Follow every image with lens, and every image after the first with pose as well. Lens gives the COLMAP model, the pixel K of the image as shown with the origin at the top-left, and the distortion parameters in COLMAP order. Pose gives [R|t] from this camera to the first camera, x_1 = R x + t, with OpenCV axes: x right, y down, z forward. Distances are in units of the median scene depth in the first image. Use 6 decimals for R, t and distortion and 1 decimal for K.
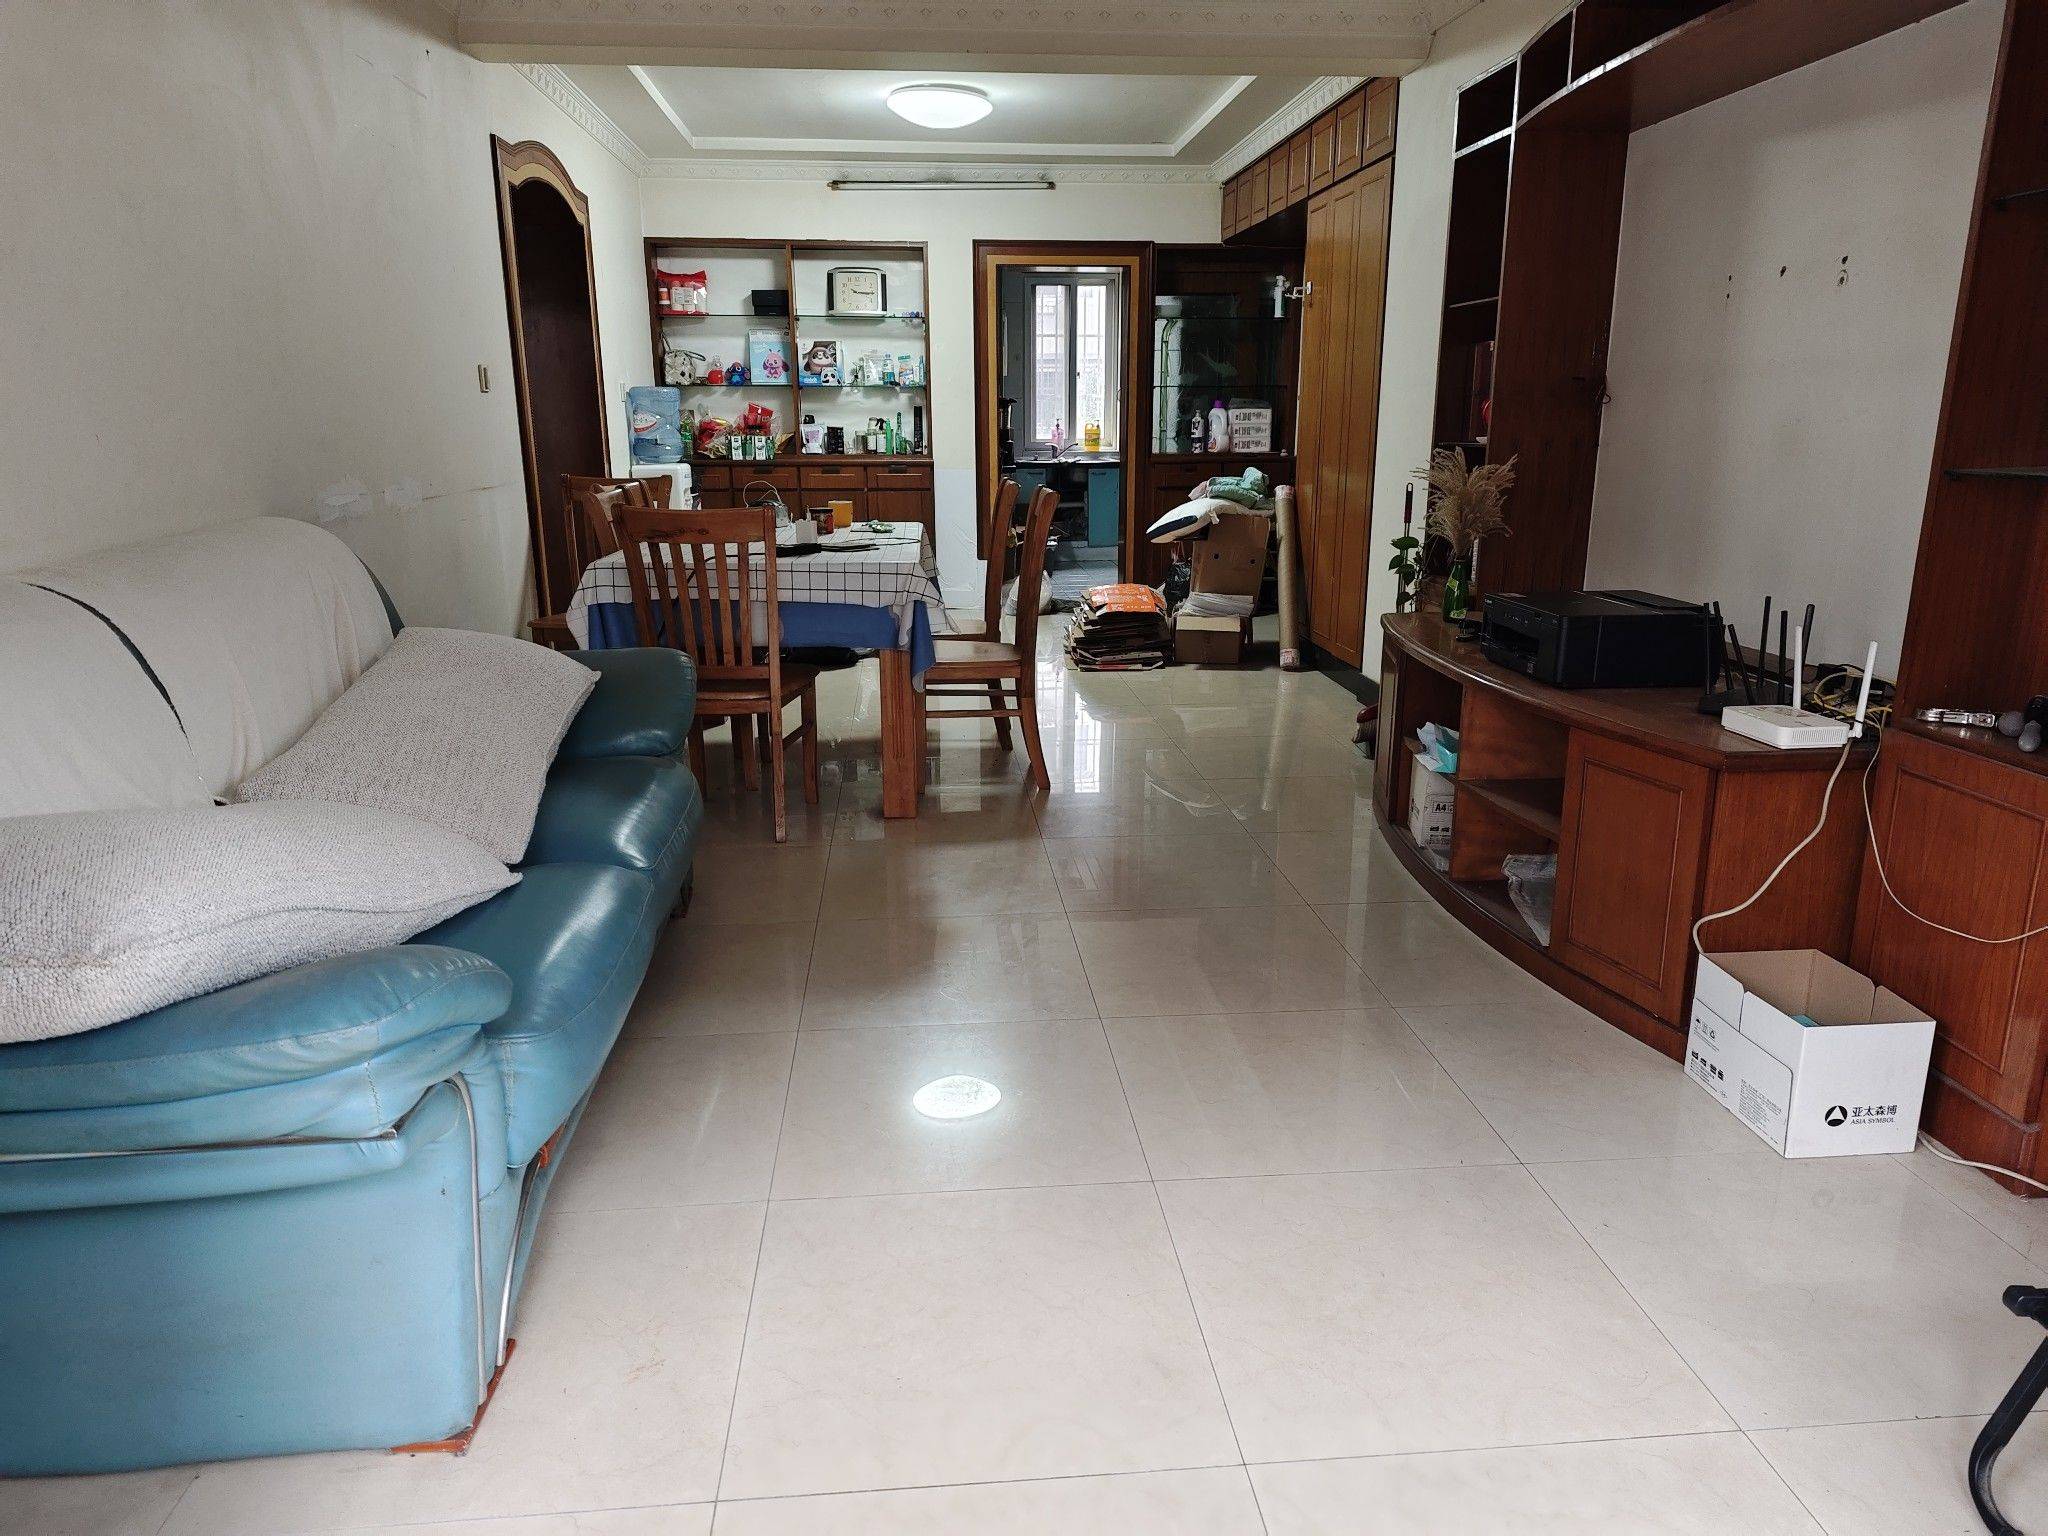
lens RADIAL K [[1394.4, 0, 1029.1], [0, 1394.4, 772.6], [0, 0, 1]] dist [0.031484, -0.005030]
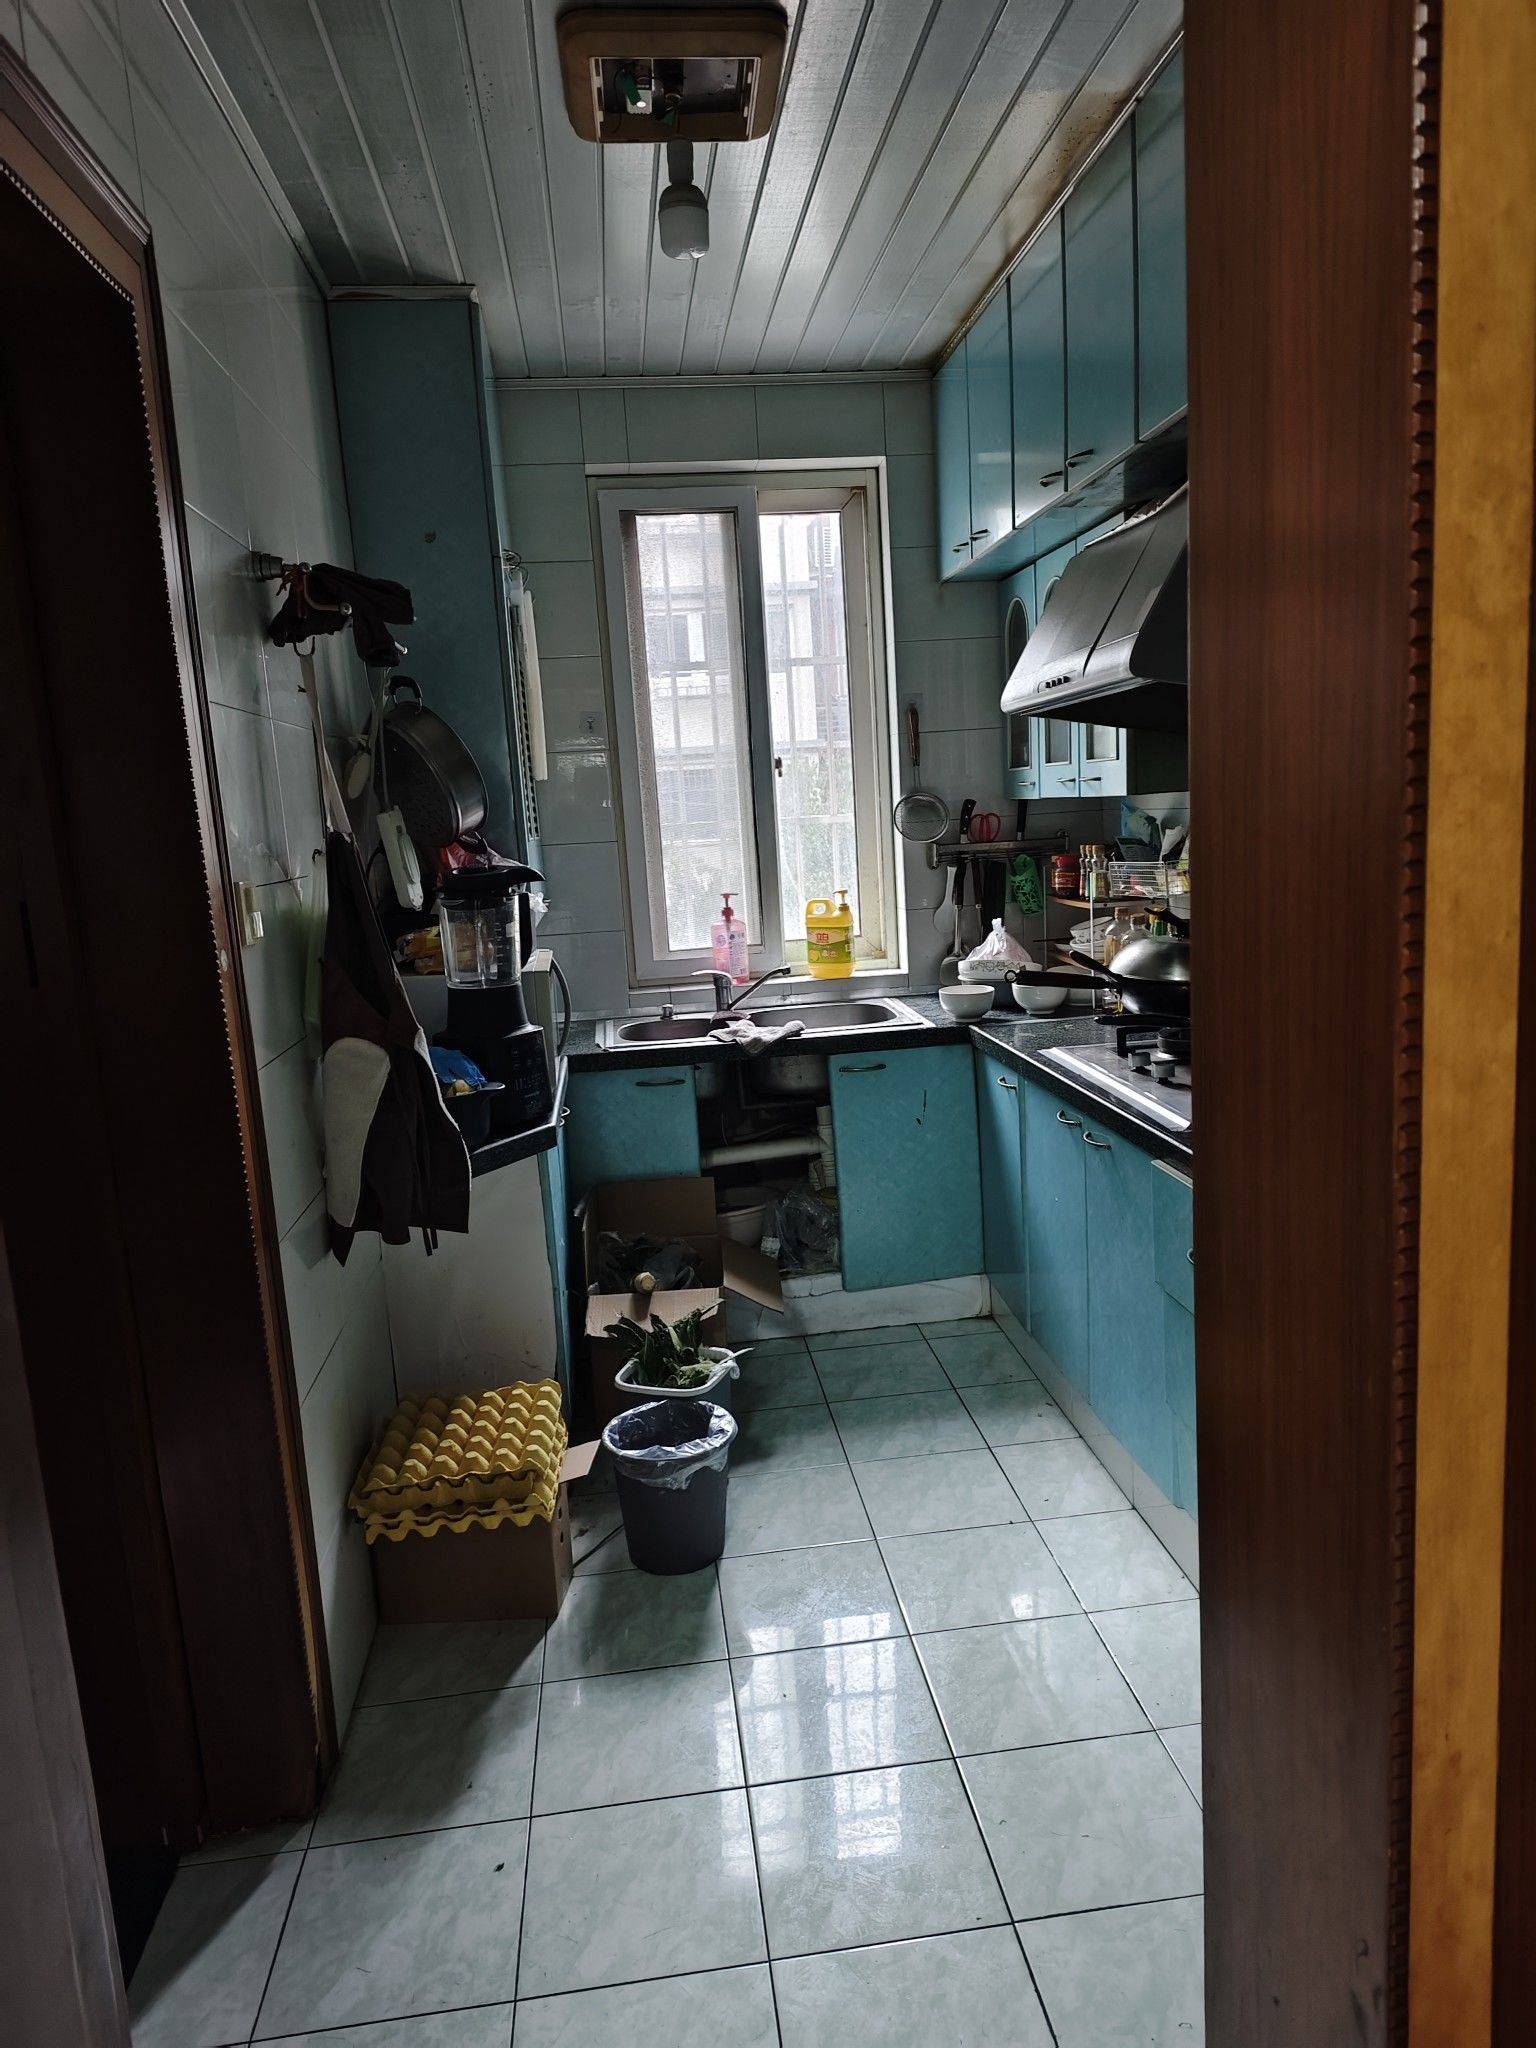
lens RADIAL K [[1394.4, 0, 769.1], [0, 1394.4, 1023.6], [0, 0, 1]] dist [0.031484, -0.005030]
pose [[0.997790, -0.061813, 0.024395, 0.020863], [0.063866, 0.993425, -0.095020, -0.189089], [-0.018361, 0.096368, 0.995176, 0.666096]]
